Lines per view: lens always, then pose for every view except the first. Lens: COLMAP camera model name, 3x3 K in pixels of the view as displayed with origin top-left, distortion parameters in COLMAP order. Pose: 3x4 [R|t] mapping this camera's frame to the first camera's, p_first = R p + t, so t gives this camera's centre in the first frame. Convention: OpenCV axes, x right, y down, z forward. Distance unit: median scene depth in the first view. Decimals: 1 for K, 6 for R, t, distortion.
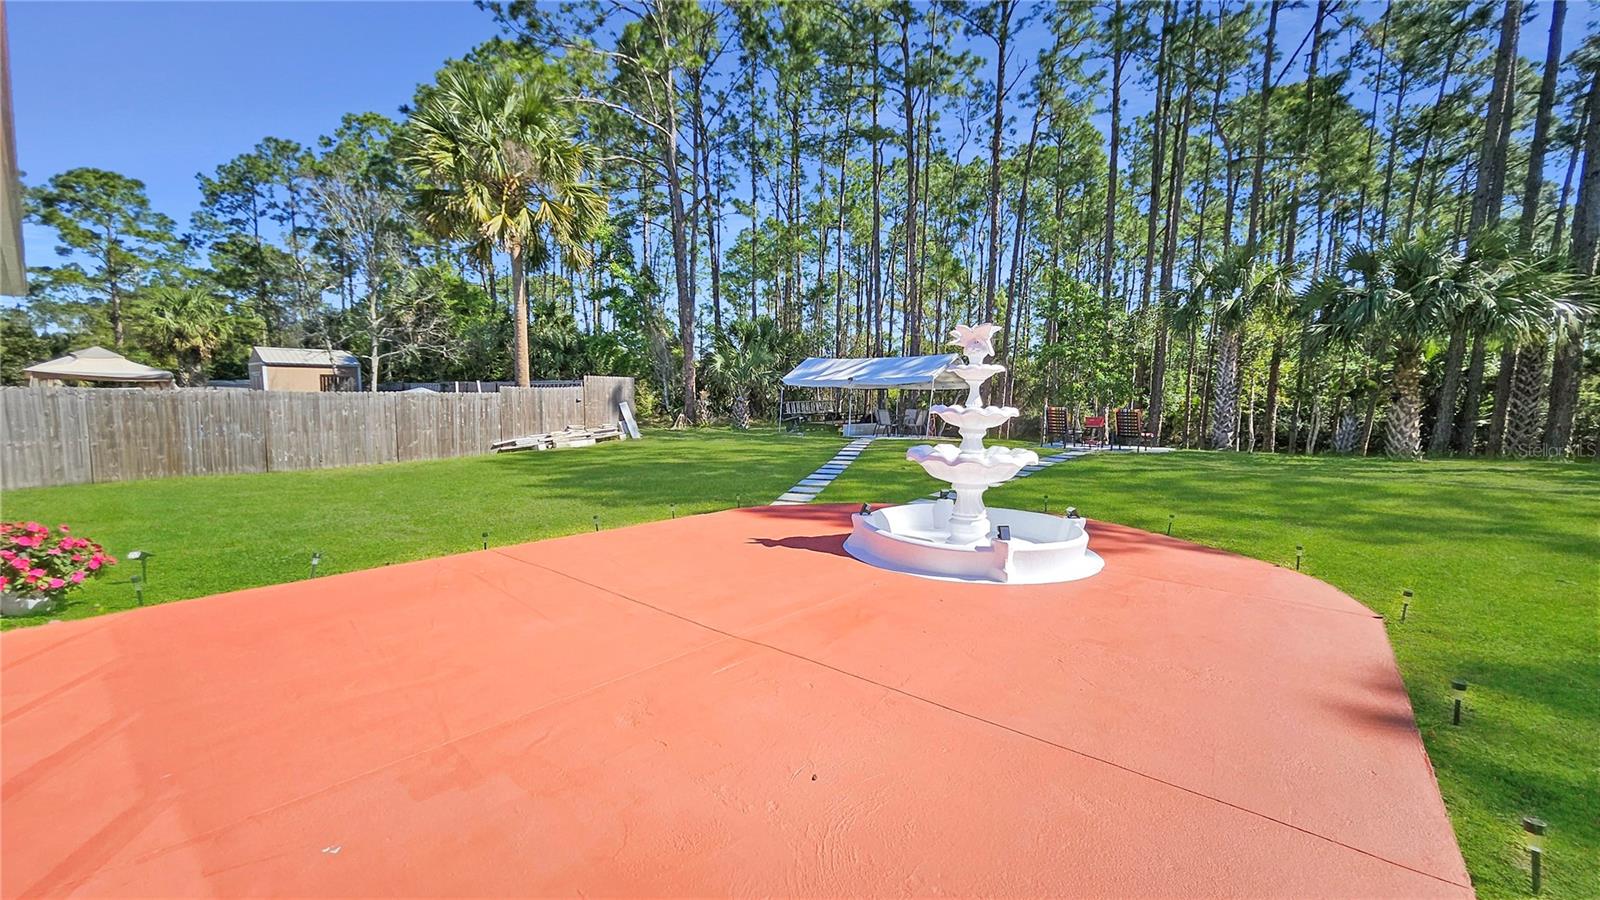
lens RADIAL K [[645.2, 0, 800.0], [0, 645.2, 450.0], [0, 0, 1]] dist [0.008167, -0.003237]
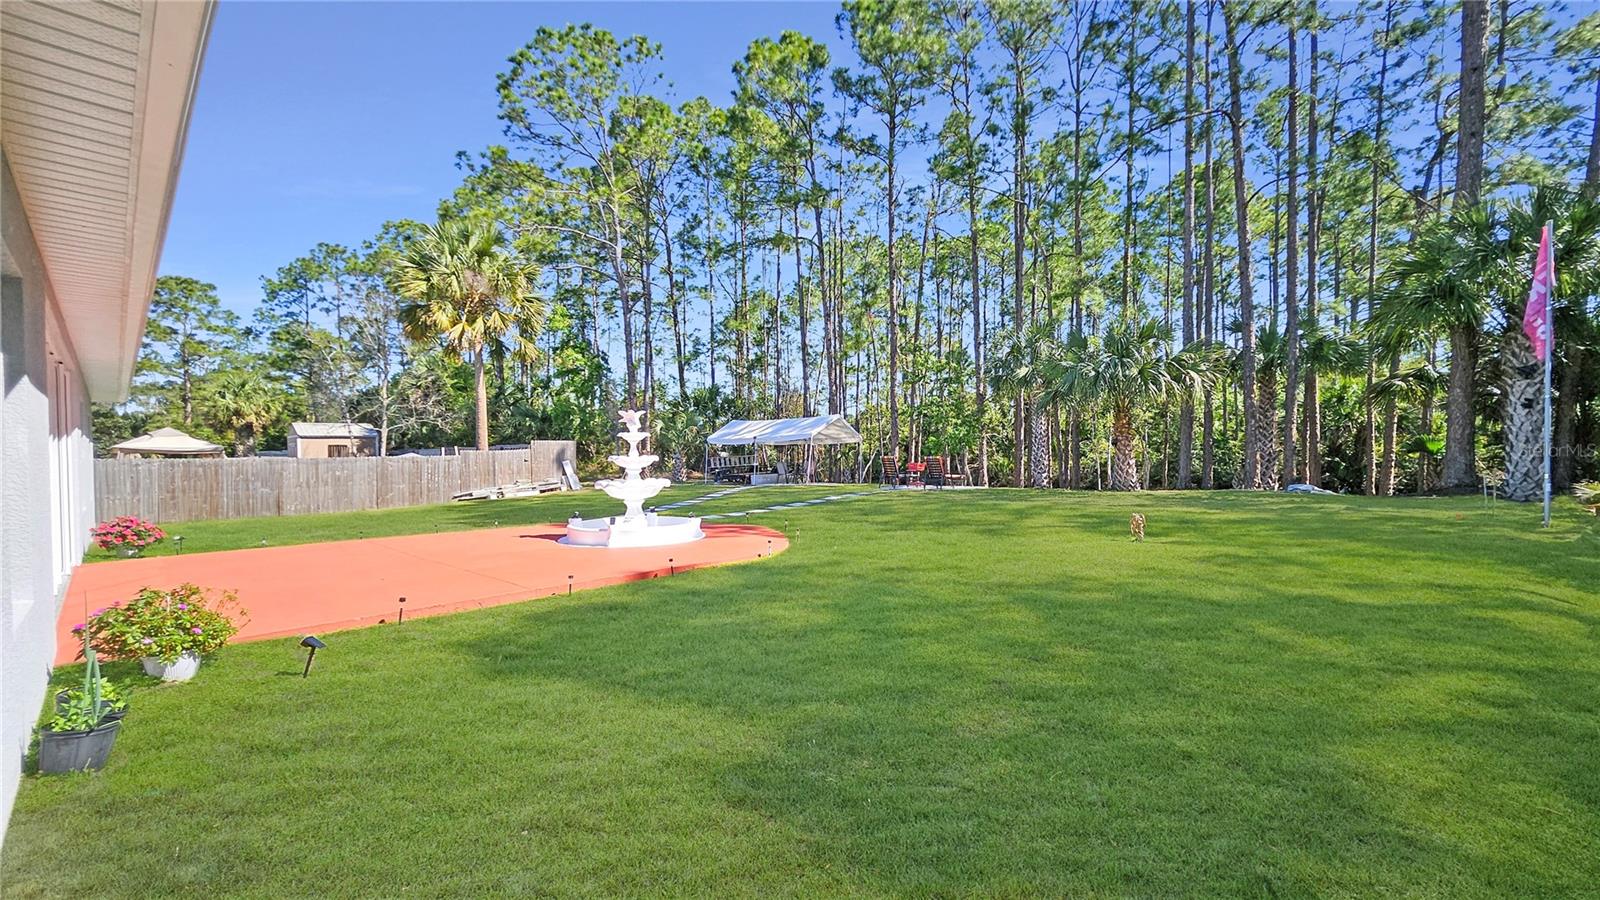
lens RADIAL K [[645.2, 0, 800.0], [0, 645.2, 450.0], [0, 0, 1]] dist [0.008167, -0.003237]
pose [[0.998471, -0.024069, -0.049764, 0.112442], [0.019591, 0.995876, -0.088589, 0.011515], [0.051691, 0.087479, 0.994824, -0.102996]]
